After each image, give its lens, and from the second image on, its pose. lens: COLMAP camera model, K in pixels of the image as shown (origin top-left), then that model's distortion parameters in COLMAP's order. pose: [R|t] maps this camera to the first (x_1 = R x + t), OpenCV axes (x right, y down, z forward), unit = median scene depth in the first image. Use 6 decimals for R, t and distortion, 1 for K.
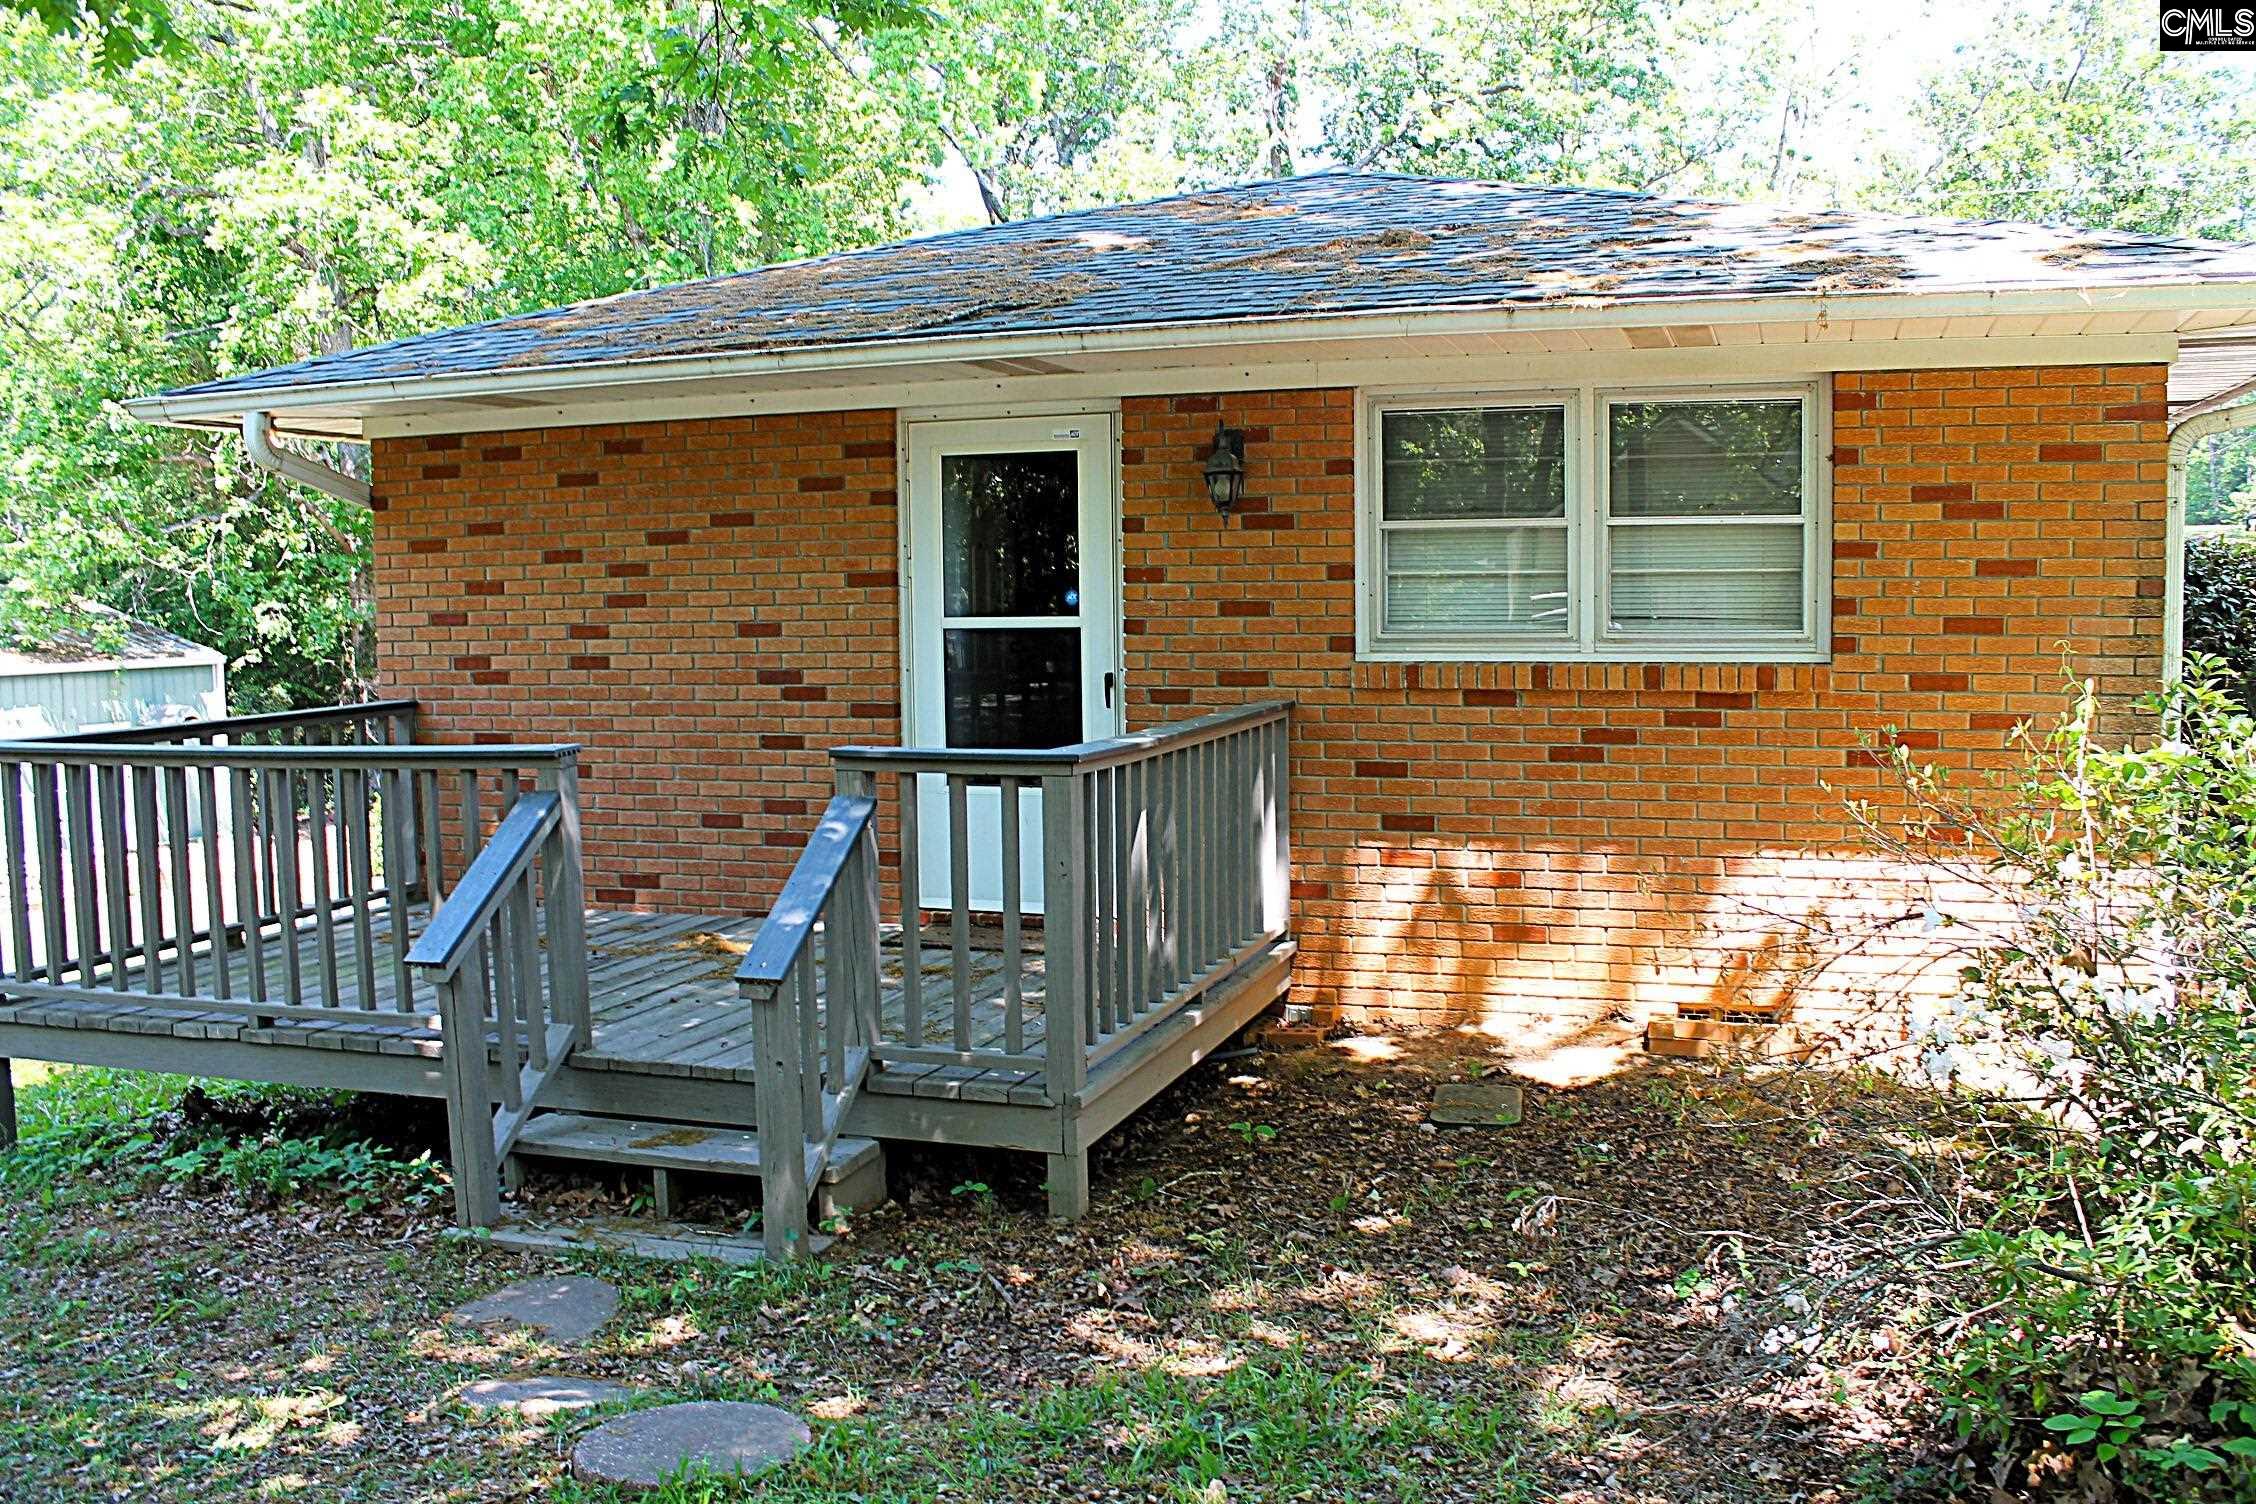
lens RADIAL K [[1962.0, 0, 1143.3], [0, 1962.0, 731.3], [0, 0, 1]] dist [-0.153739, 0.132359]
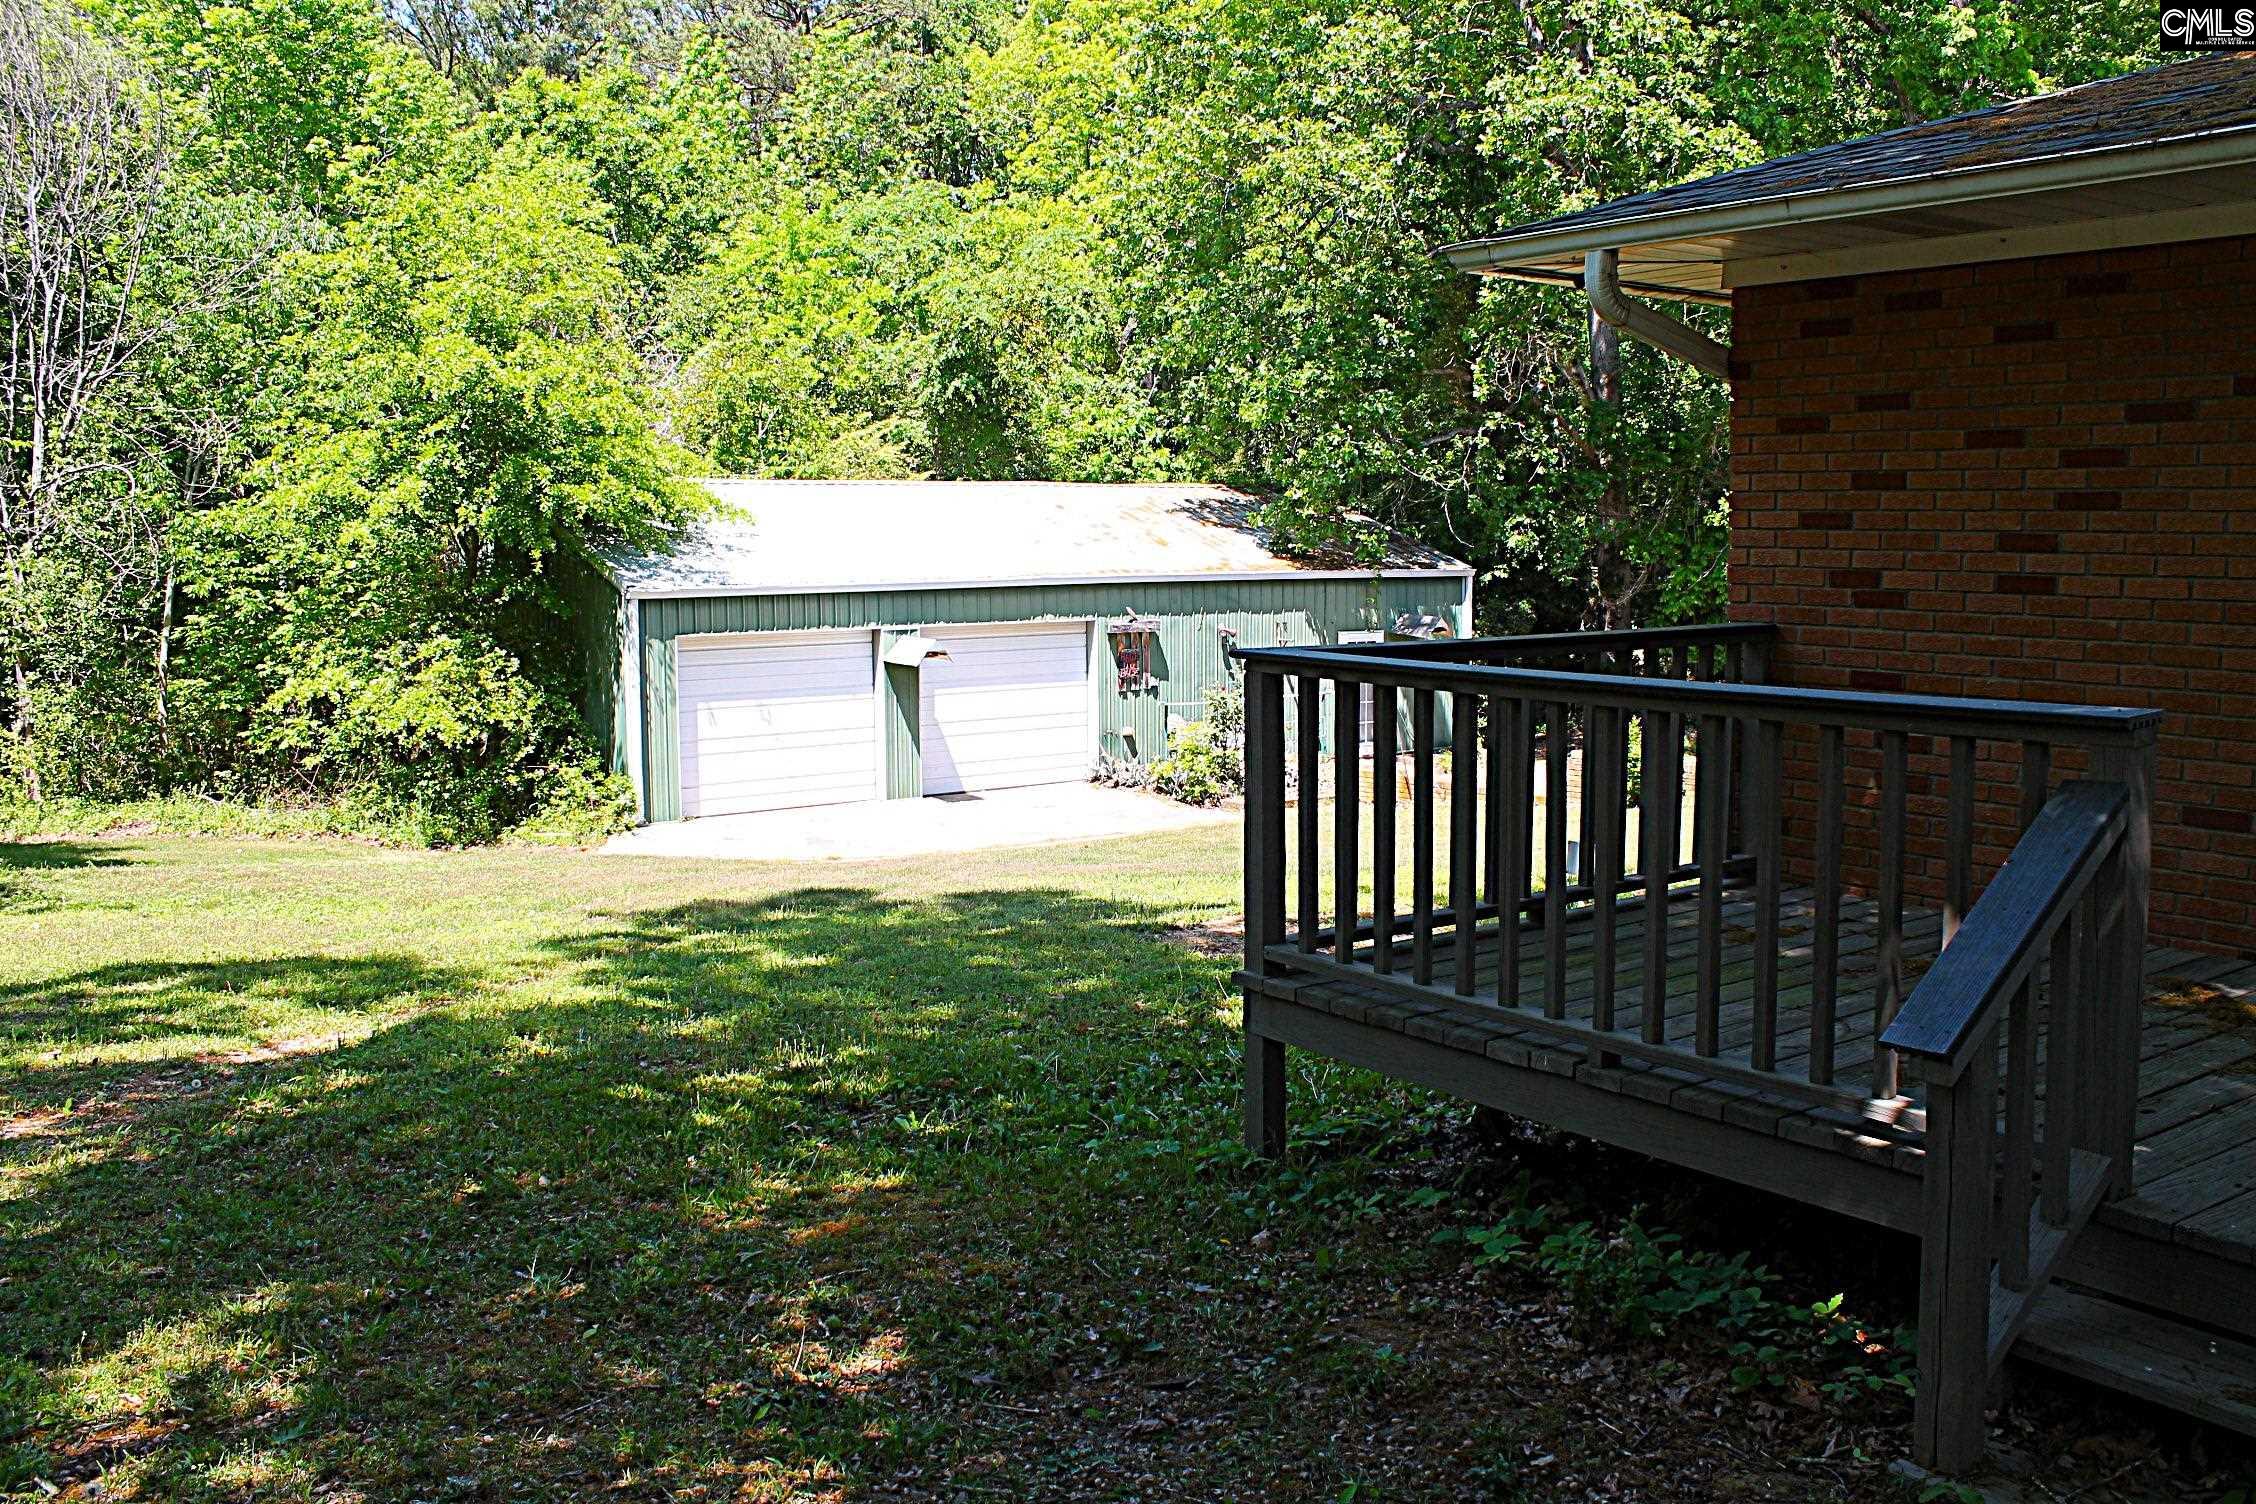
lens RADIAL K [[1962.0, 0, 1148.5], [0, 1962.0, 746.8], [0, 0, 1]] dist [-0.153739, 0.132359]
pose [[0.822498, 0.077794, -0.563423, -0.045389], [-0.052388, 0.996753, 0.061150, -0.000379], [0.566351, -0.020779, 0.823902, 0.067454]]
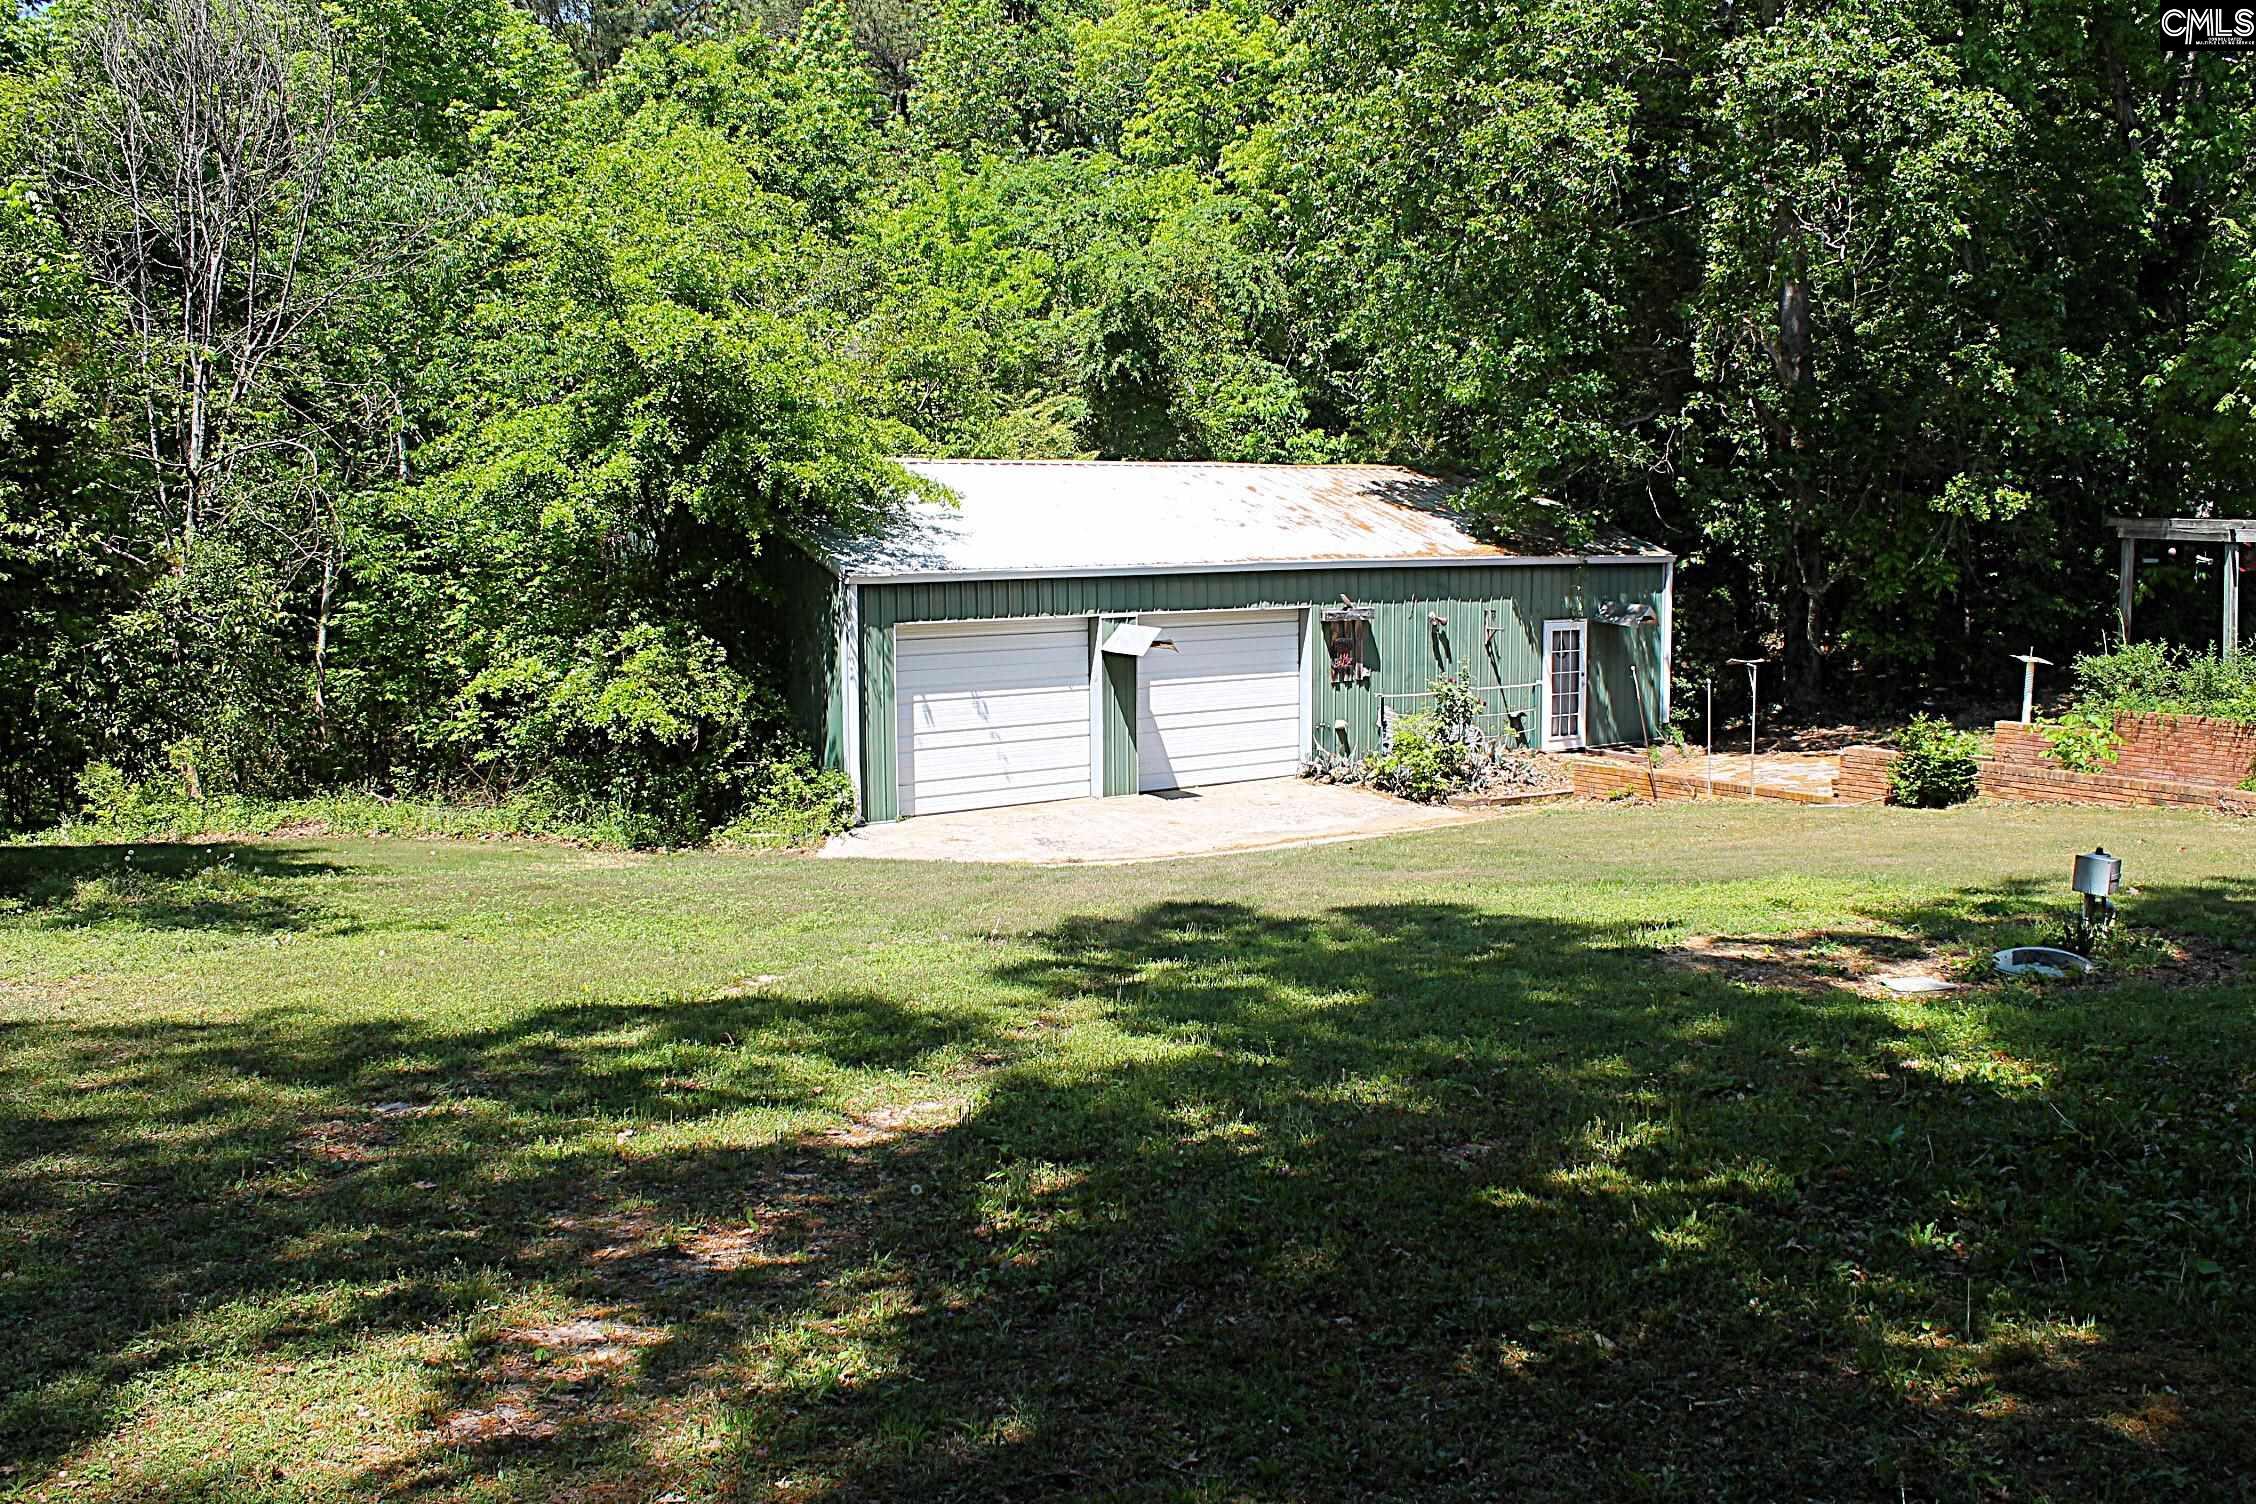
lens RADIAL K [[1962.0, 0, 1124.1], [0, 1962.0, 754.2], [0, 0, 1]] dist [-0.153739, 0.132359]
pose [[0.816388, 0.084850, -0.571236, -0.169689], [-0.052296, 0.995945, 0.073197, 0.004128], [0.575131, -0.029884, 0.817516, 0.044548]]
